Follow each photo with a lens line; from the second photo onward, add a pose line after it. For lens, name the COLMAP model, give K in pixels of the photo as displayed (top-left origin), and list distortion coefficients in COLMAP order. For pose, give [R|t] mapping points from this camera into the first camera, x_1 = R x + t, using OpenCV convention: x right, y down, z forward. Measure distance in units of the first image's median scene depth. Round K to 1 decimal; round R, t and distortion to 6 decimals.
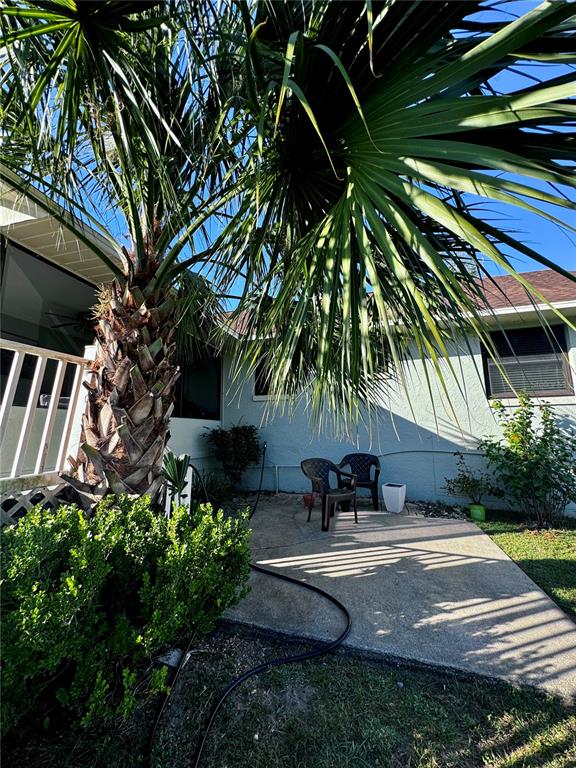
lens RADIAL K [[306.8, 0, 287.6], [0, 306.8, 380.8], [0, 0, 1]] dist [-0.001943, 0.000252]
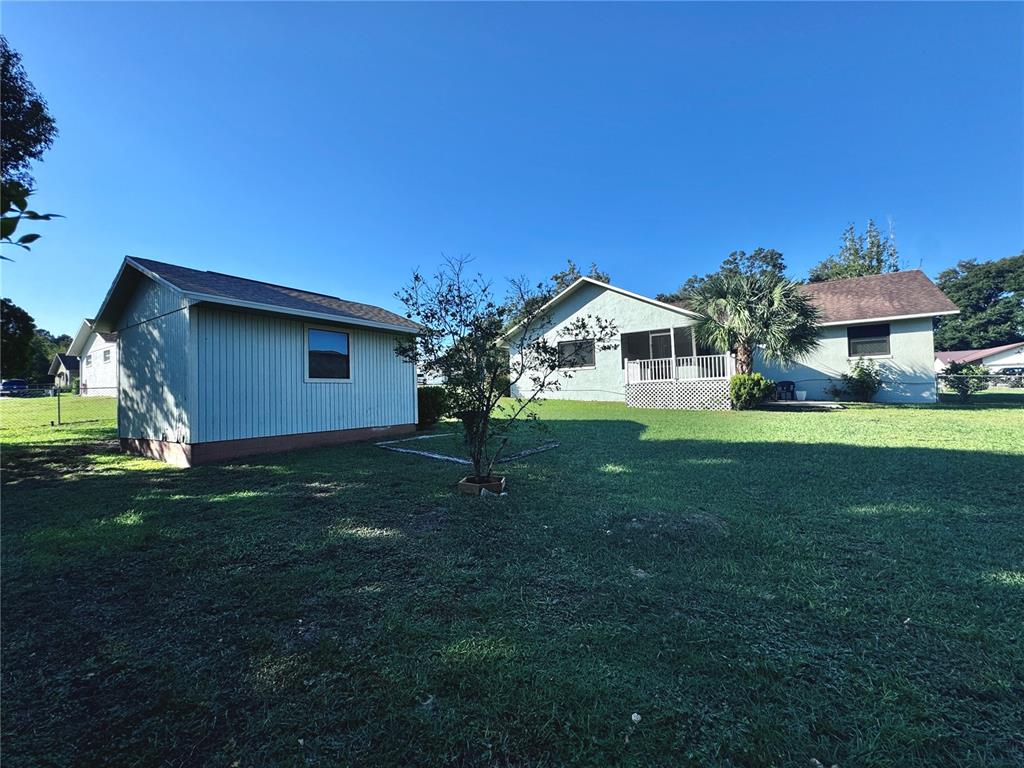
lens RADIAL K [[409.0, 0, 514.5], [0, 409.0, 384.9], [0, 0, 1]] dist [-0.001943, 0.000252]
pose [[0.957270, -0.020084, -0.288496, -1.015271], [0.062294, 0.988487, 0.137886, -0.360038], [0.282405, -0.149966, 0.947501, -3.062627]]
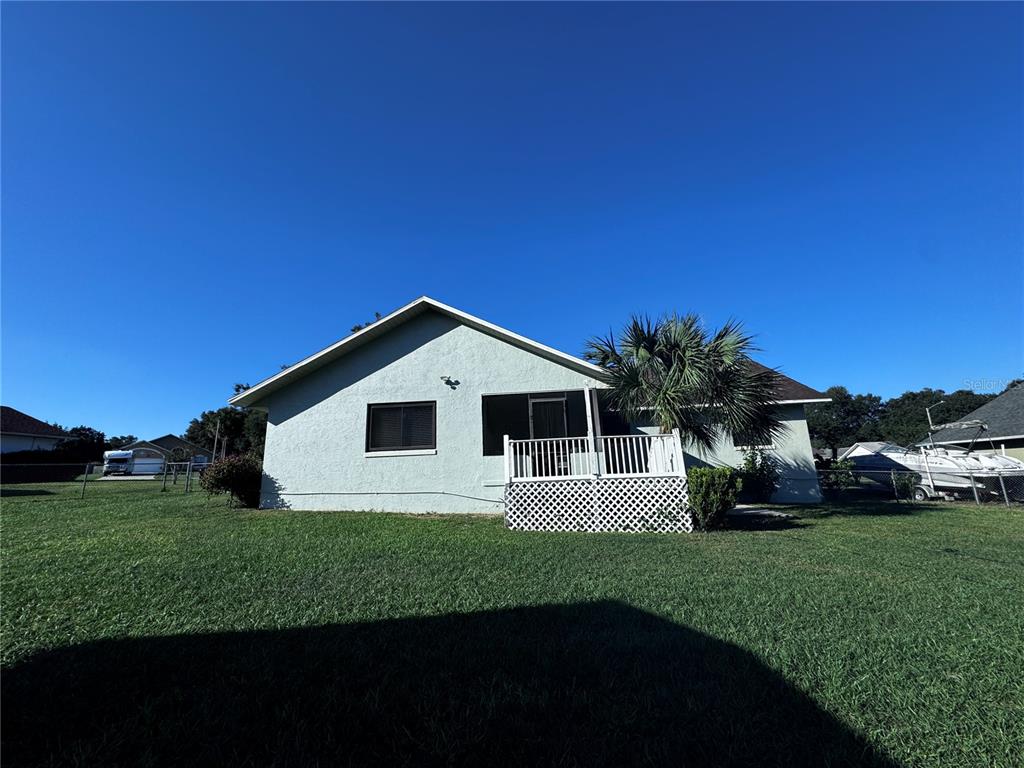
lens RADIAL K [[409.0, 0, 508.0], [0, 409.0, 385.0], [0, 0, 1]] dist [-0.001943, 0.000252]
pose [[0.979514, 0.025690, 0.199729, -1.456061], [-0.014126, 0.998152, -0.059110, -0.175496], [-0.200879, 0.055078, 0.978067, -1.447246]]
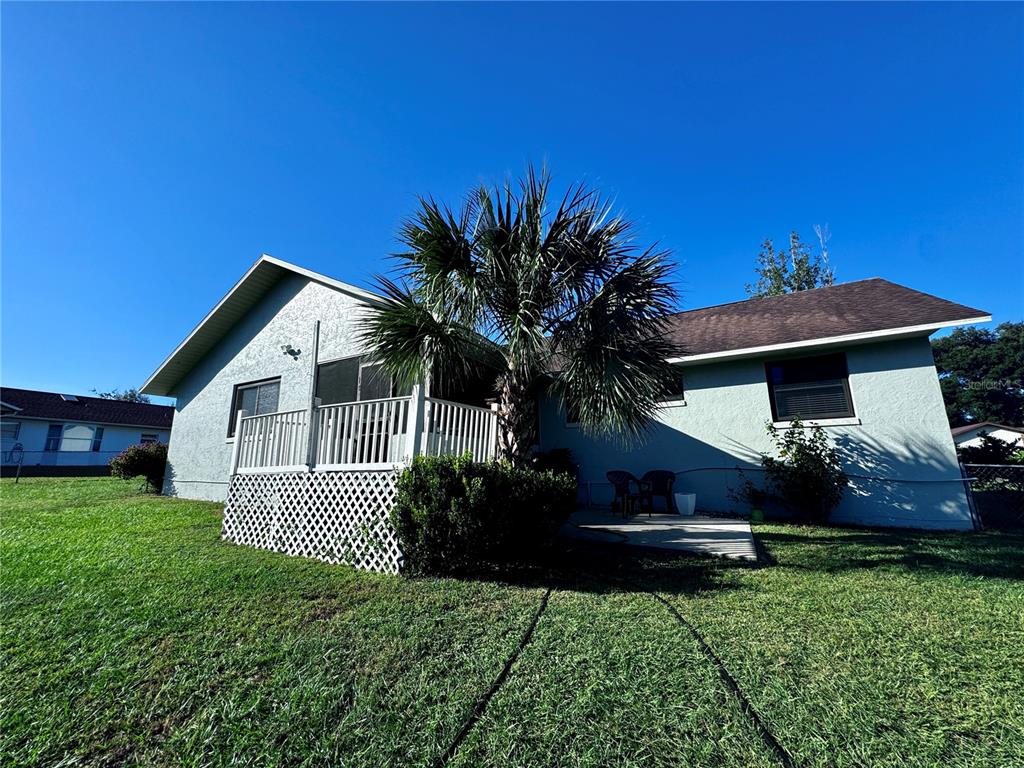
lens RADIAL K [[409.0, 0, 509.8], [0, 409.0, 381.3], [0, 0, 1]] dist [-0.001943, 0.000252]
pose [[0.975804, -0.046693, -0.213602, 0.028389], [0.036621, 0.998033, -0.050873, -0.055413], [0.215557, 0.041819, 0.975595, -0.785825]]
